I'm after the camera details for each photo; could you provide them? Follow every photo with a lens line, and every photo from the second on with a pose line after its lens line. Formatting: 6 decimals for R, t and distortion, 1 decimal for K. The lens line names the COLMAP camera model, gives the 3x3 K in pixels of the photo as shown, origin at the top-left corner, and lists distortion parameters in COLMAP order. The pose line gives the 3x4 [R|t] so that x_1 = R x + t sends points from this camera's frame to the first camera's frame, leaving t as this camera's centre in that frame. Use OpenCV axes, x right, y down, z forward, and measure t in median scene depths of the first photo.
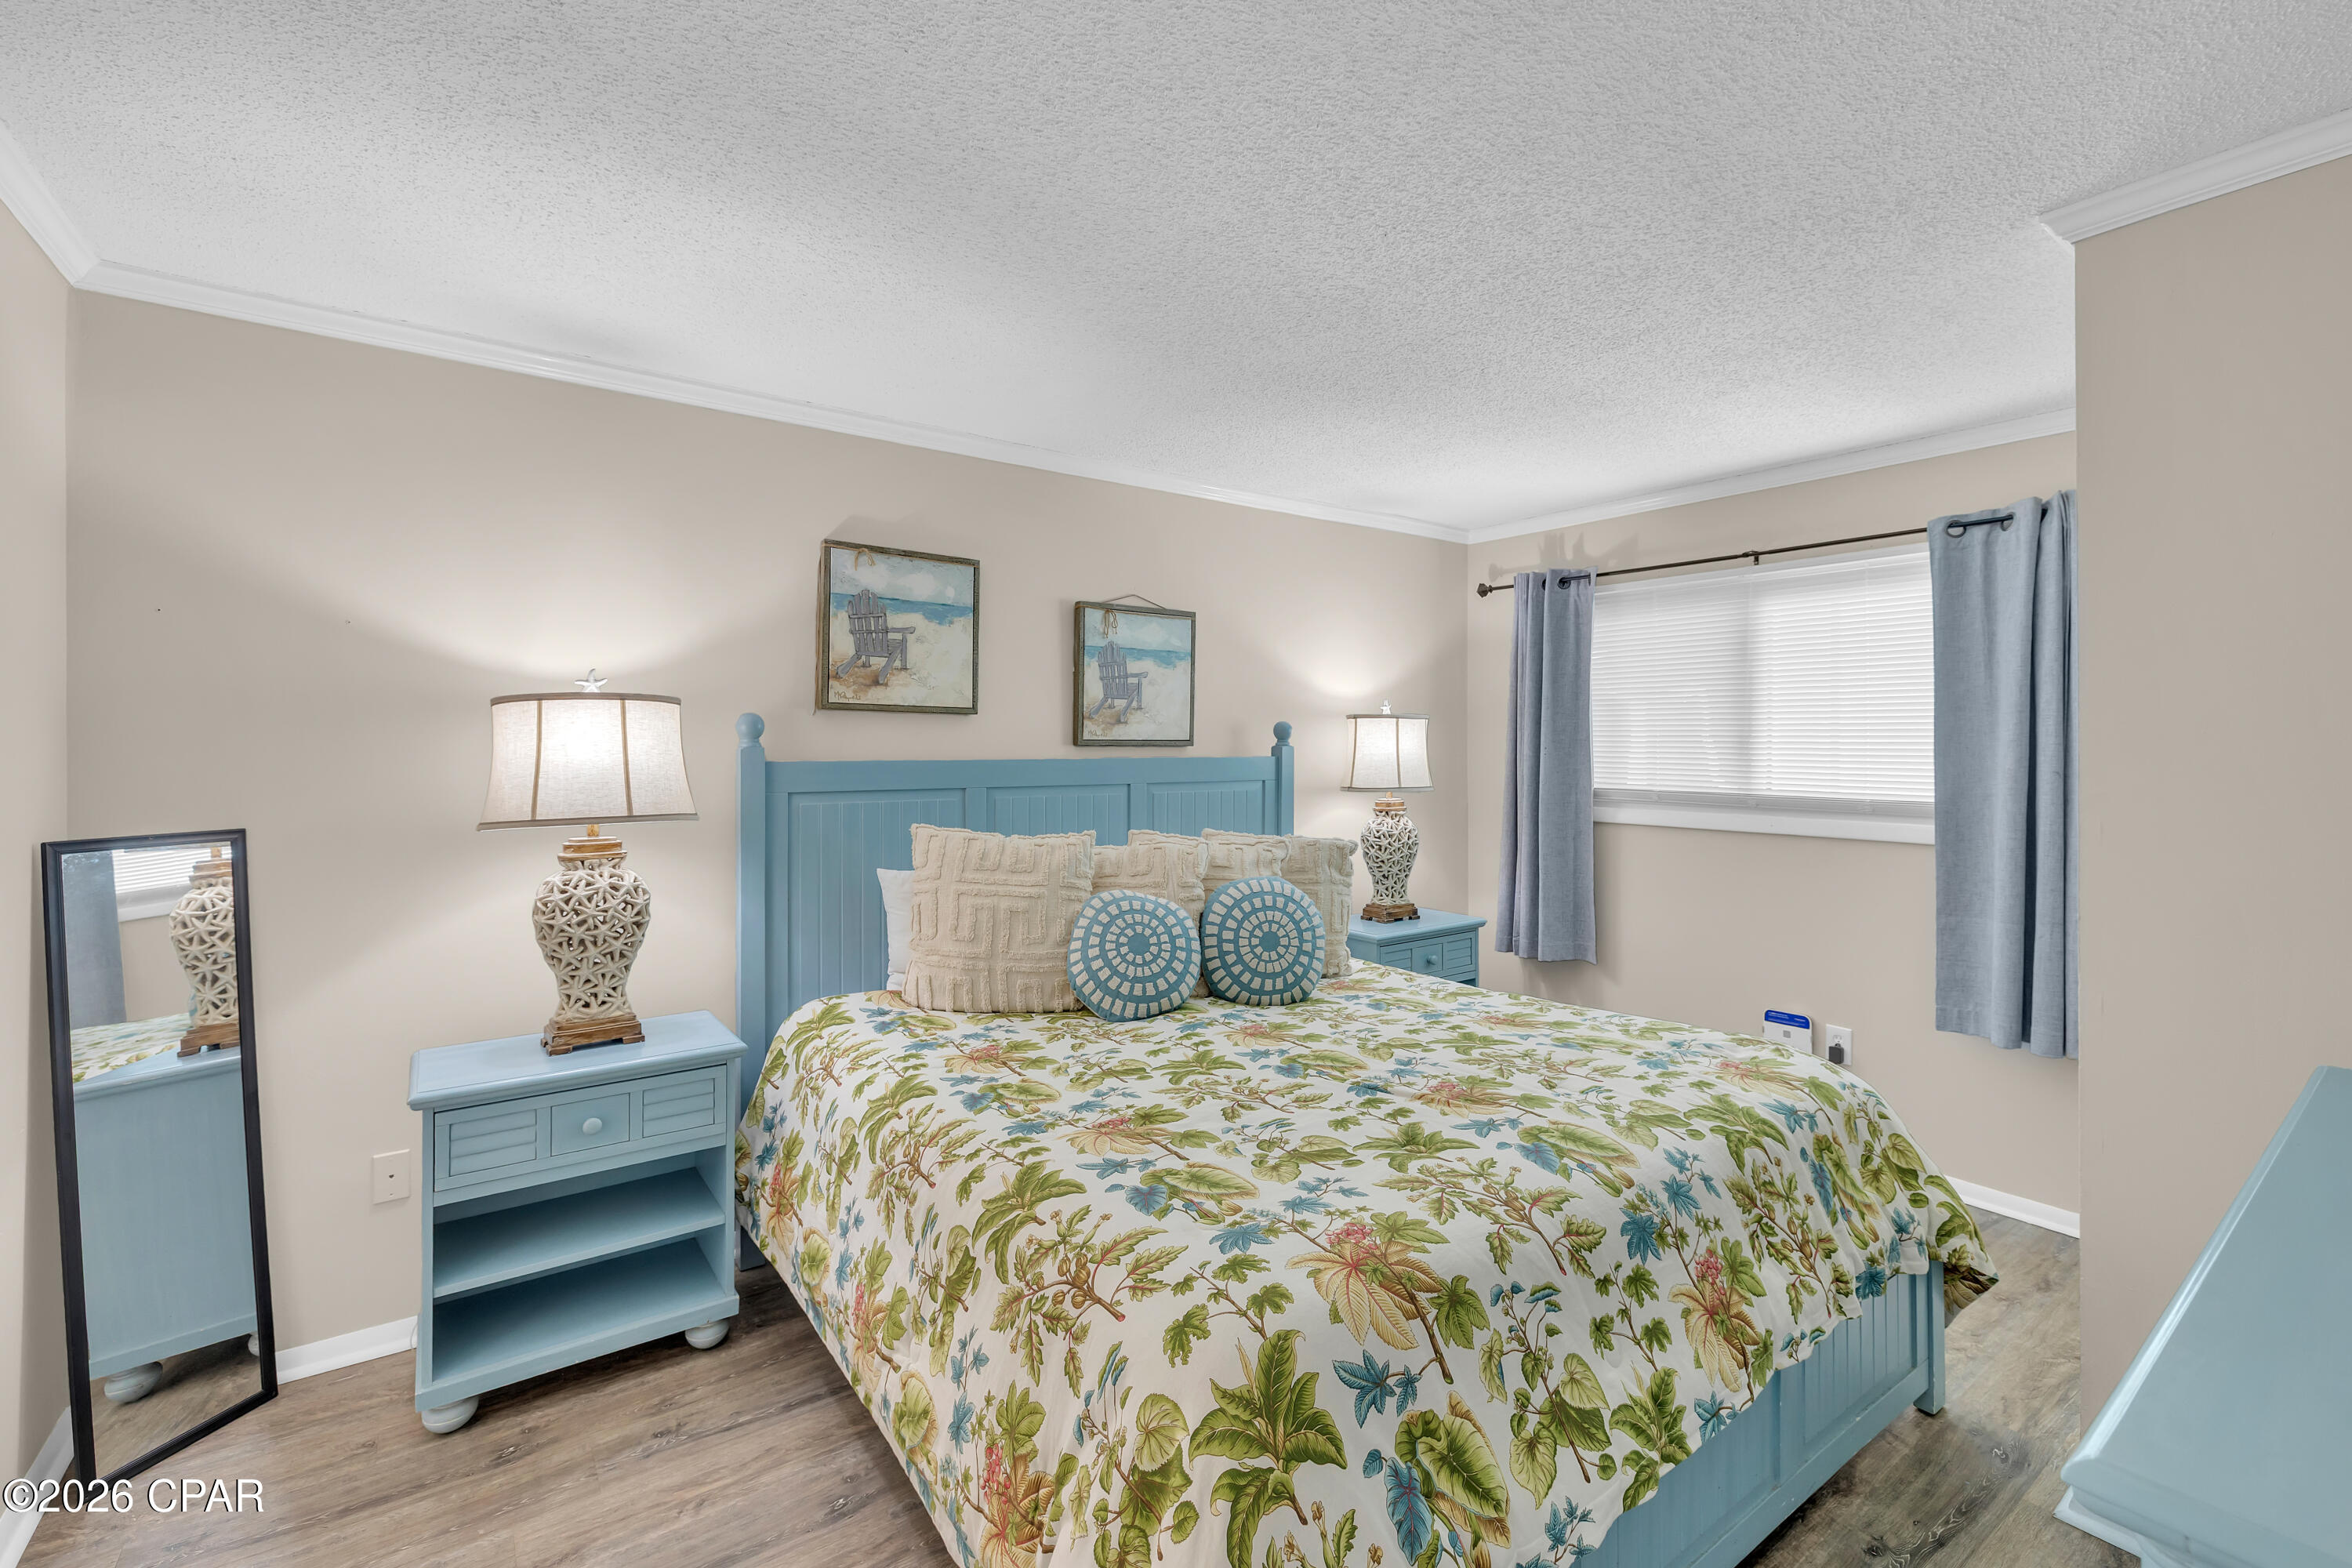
lens RADIAL K [[1019.6, 0, 1178.6], [0, 1019.6, 741.9], [0, 0, 1]] dist [-0.000278, -0.000180]
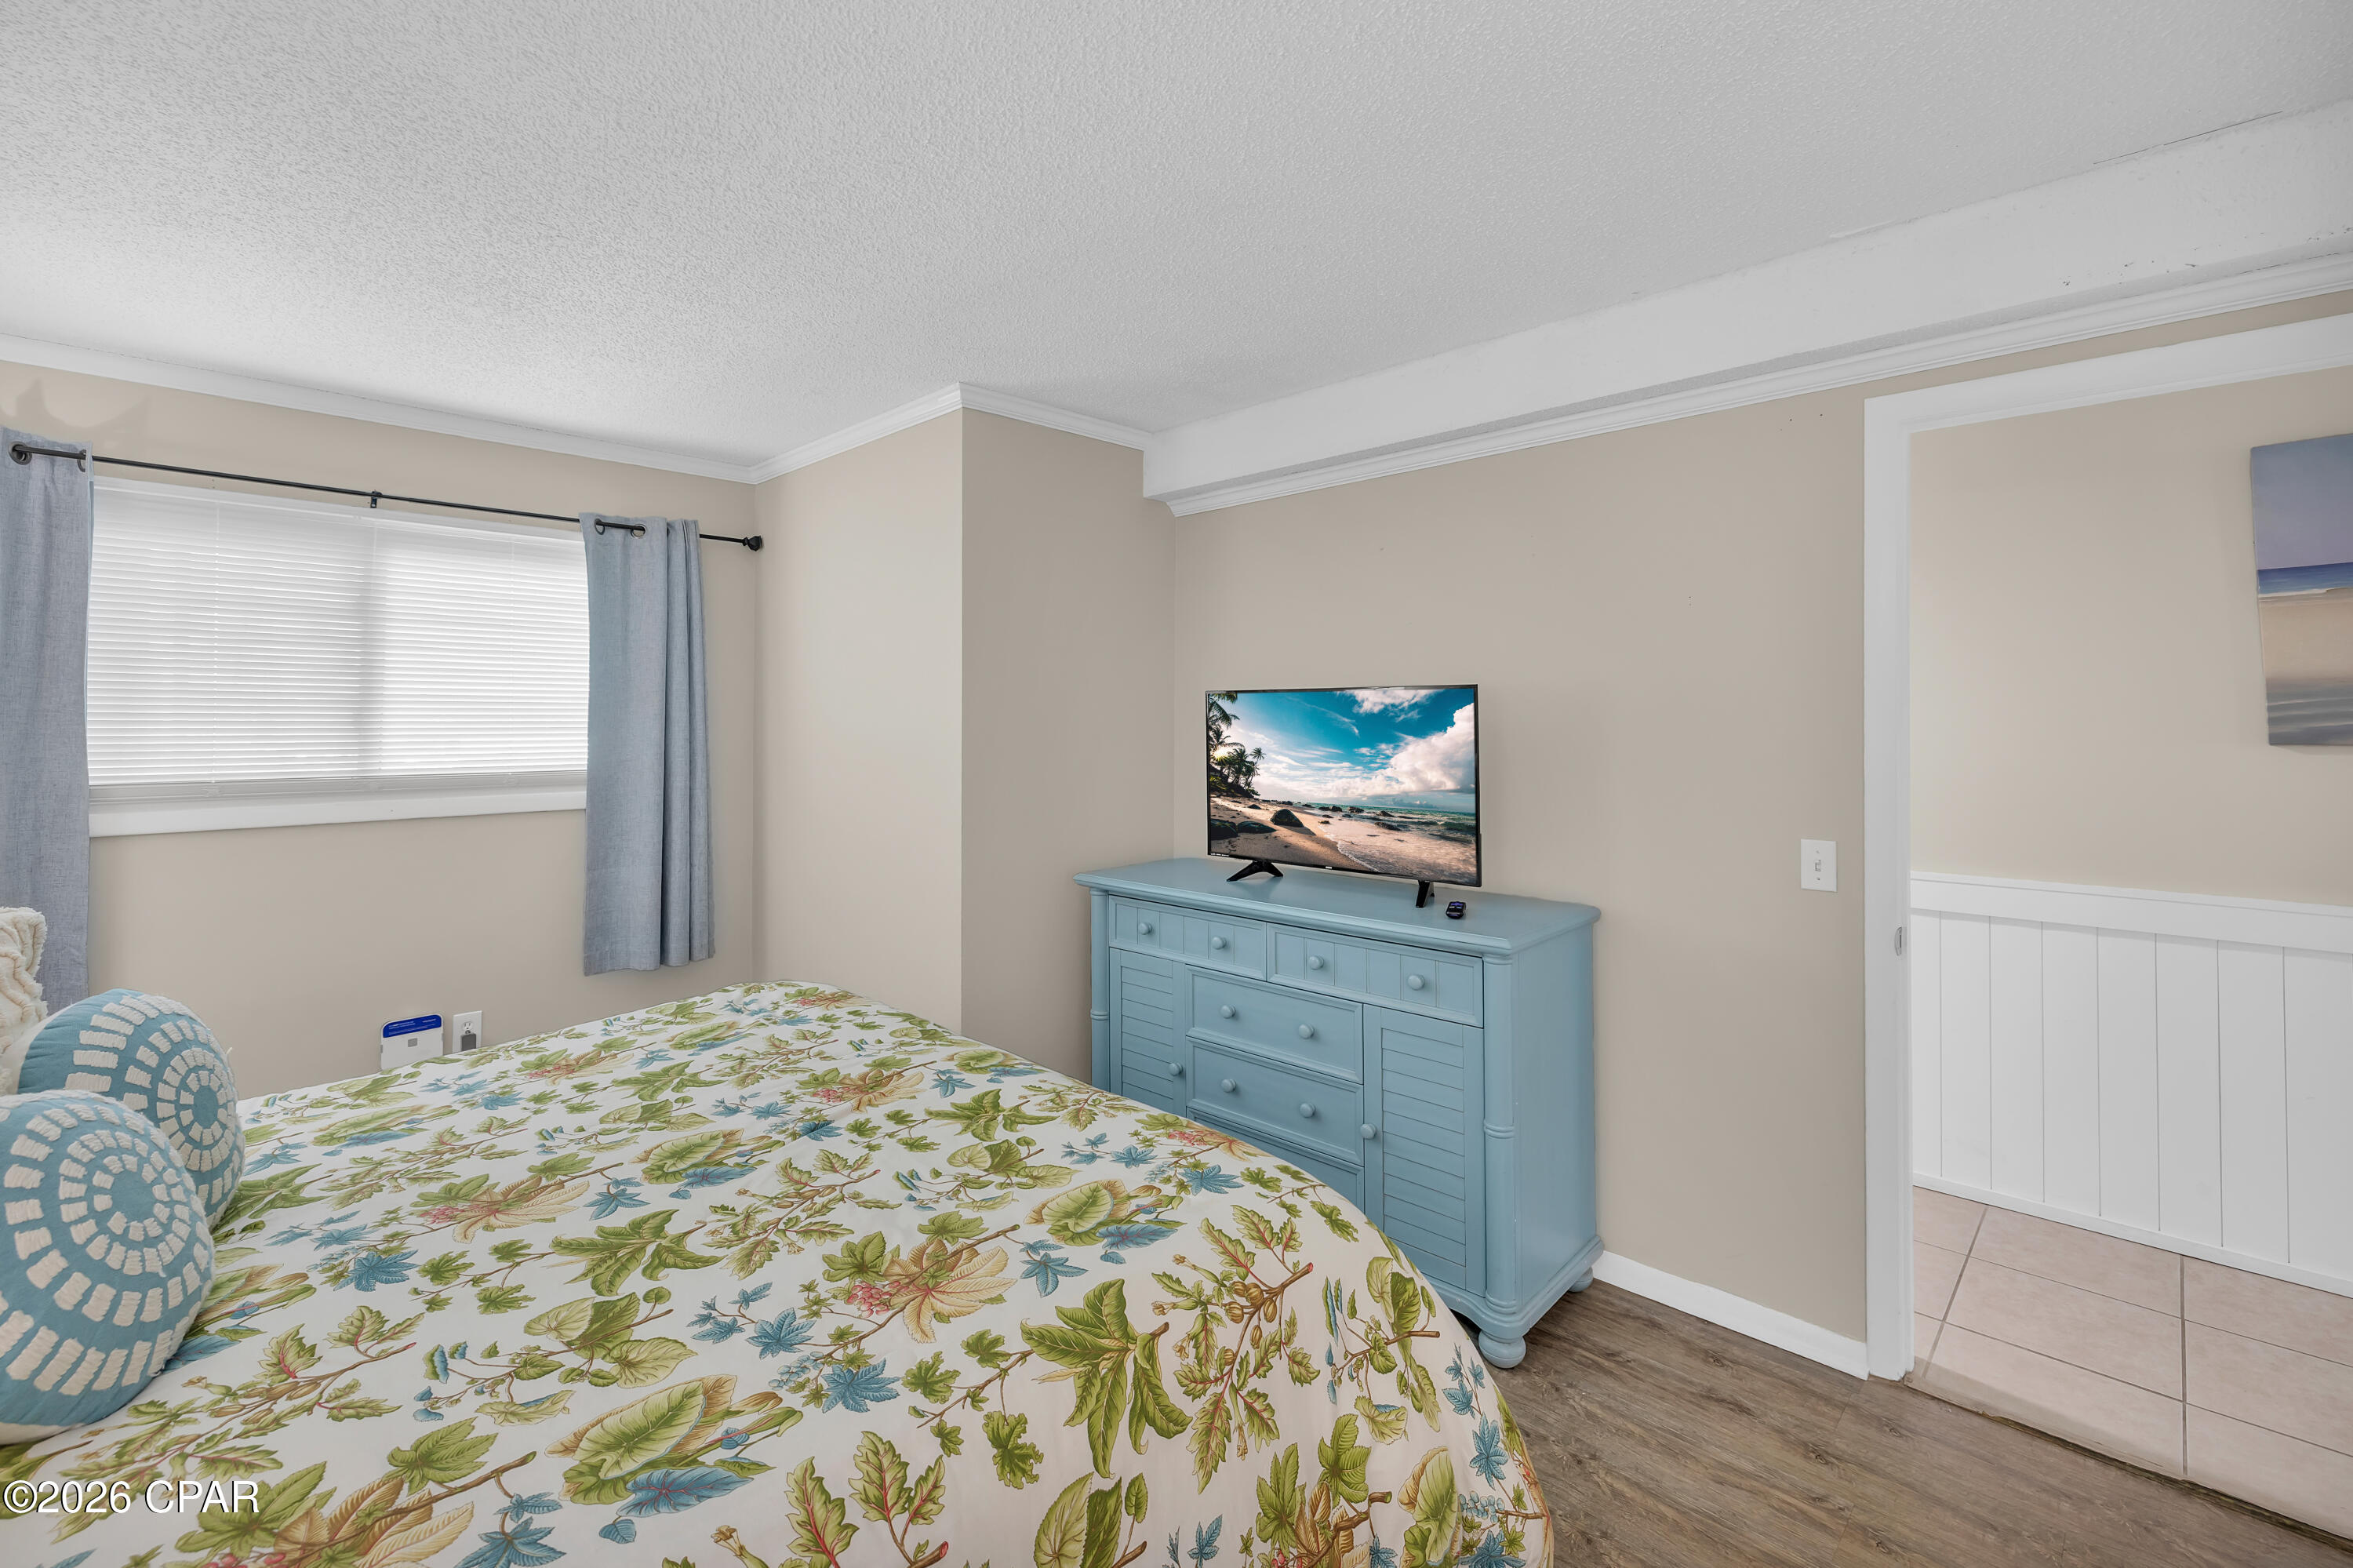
lens RADIAL K [[1037.0, 0, 1166.8], [0, 1037.0, 705.0], [0, 0, 1]] dist [-0.001758, -0.000197]
pose [[-0.174010, 0.011337, 0.984679, -0.635034], [-0.000929, 0.999931, -0.011677, 0.001830], [-0.984743, -0.002947, -0.173988, 0.782312]]
